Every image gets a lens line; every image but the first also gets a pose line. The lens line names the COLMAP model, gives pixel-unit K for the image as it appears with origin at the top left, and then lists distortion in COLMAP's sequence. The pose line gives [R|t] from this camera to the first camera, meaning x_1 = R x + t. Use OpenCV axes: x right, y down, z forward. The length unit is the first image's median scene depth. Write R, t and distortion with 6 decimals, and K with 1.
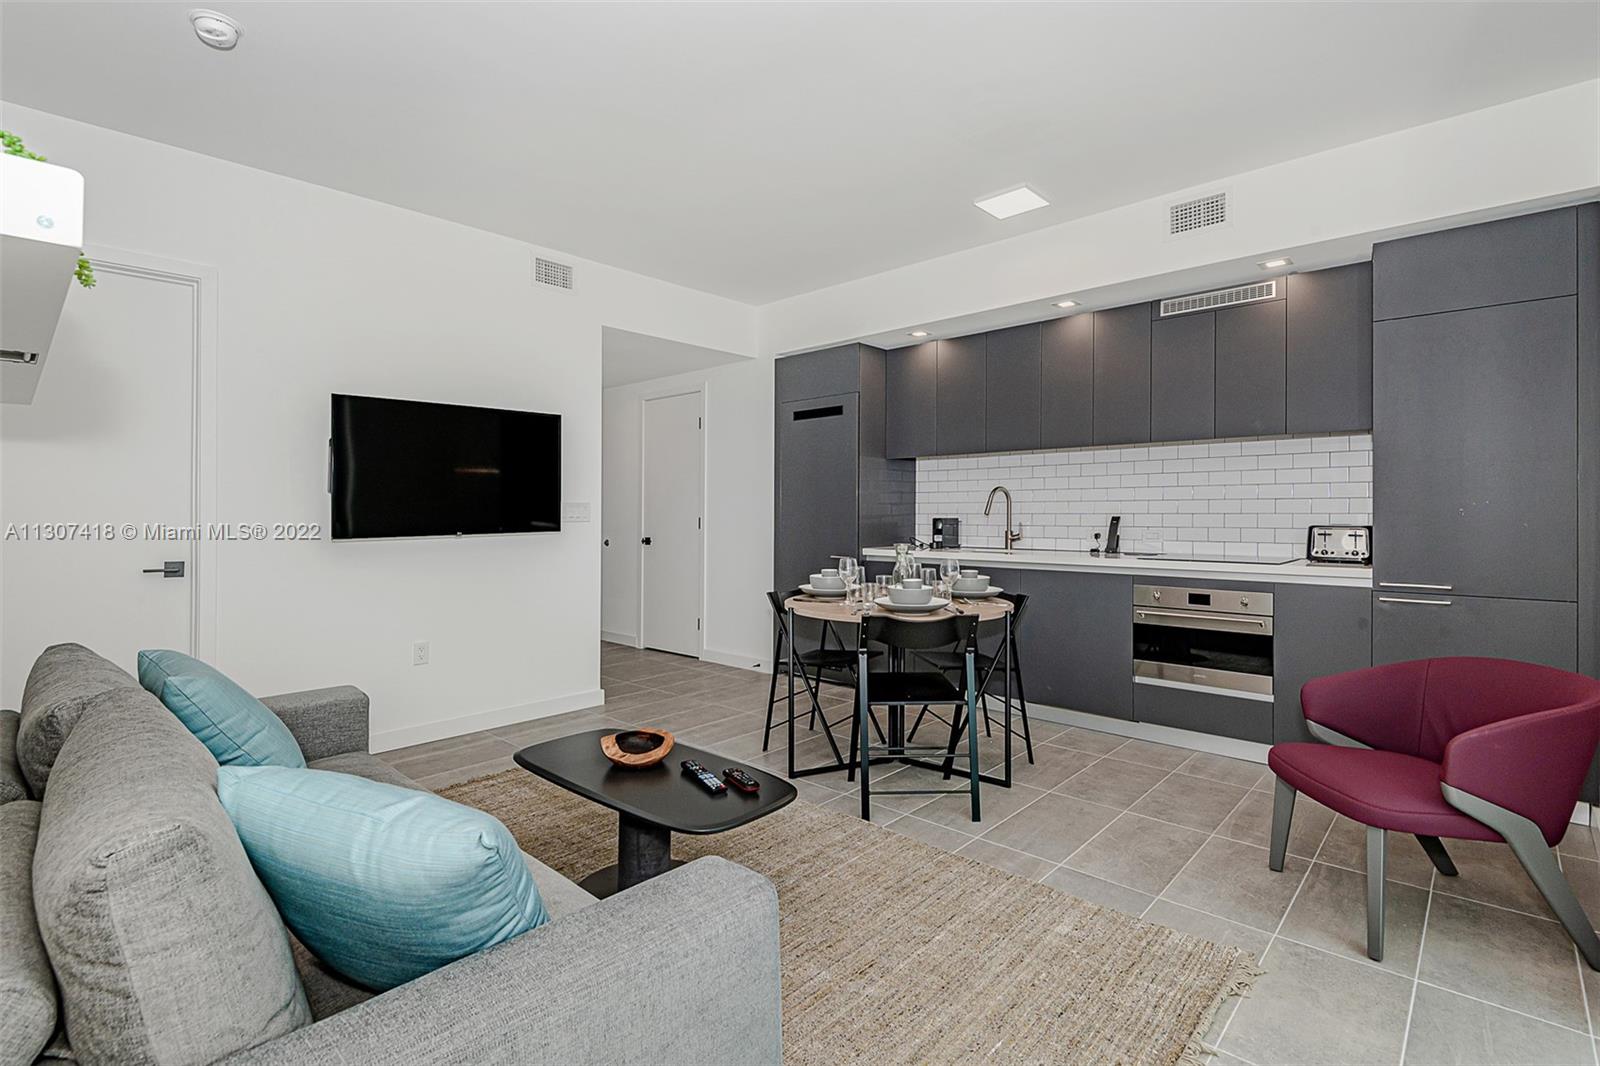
lens RADIAL K [[755.2, 0, 824.4], [0, 755.2, 525.2], [0, 0, 1]] dist [0.034165, -0.007316]
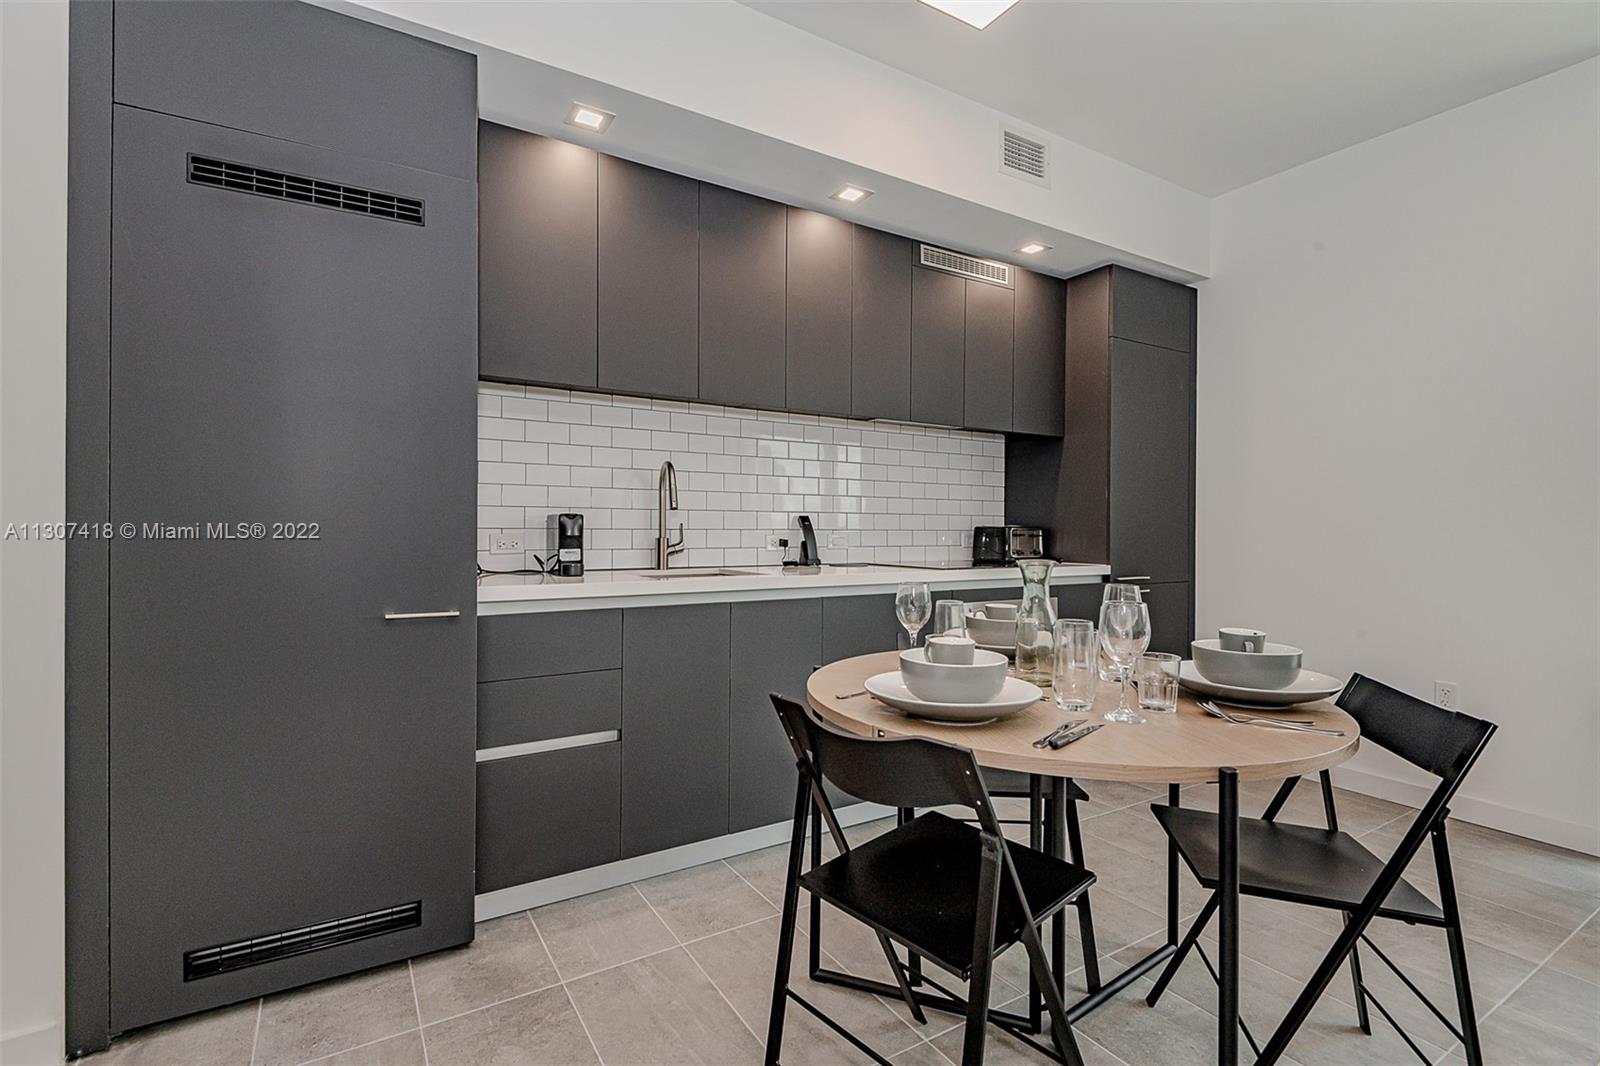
lens RADIAL K [[755.2, 0, 802.6], [0, 755.2, 538.3], [0, 0, 1]] dist [0.034165, -0.007316]
pose [[0.288037, -0.005598, 0.957603, -0.363432], [0.011941, 0.999926, 0.002253, 0.009683], [-0.957545, 0.010786, 0.288082, 0.922100]]
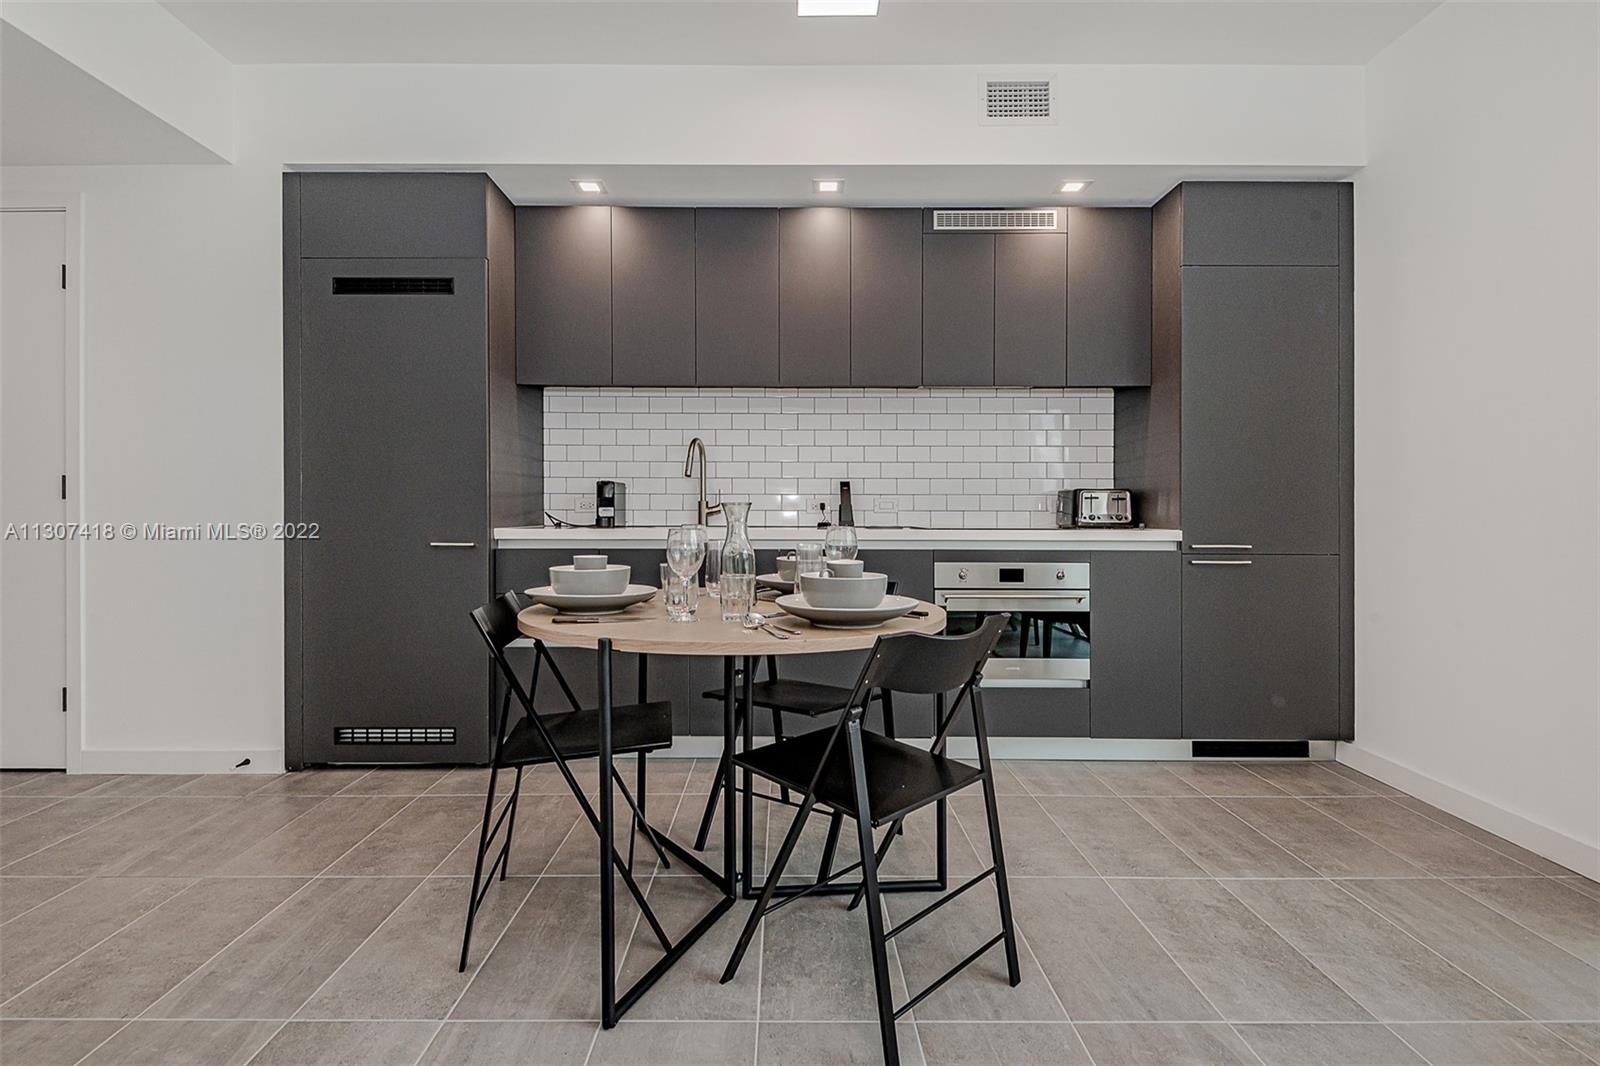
lens RADIAL K [[755.2, 0, 789.2], [0, 755.2, 521.5], [0, 0, 1]] dist [0.034165, -0.007316]
pose [[0.754131, -0.001504, 0.656722, -0.211470], [0.007157, 0.999957, -0.005928, 0.040366], [-0.656685, 0.009170, 0.754109, 0.512117]]
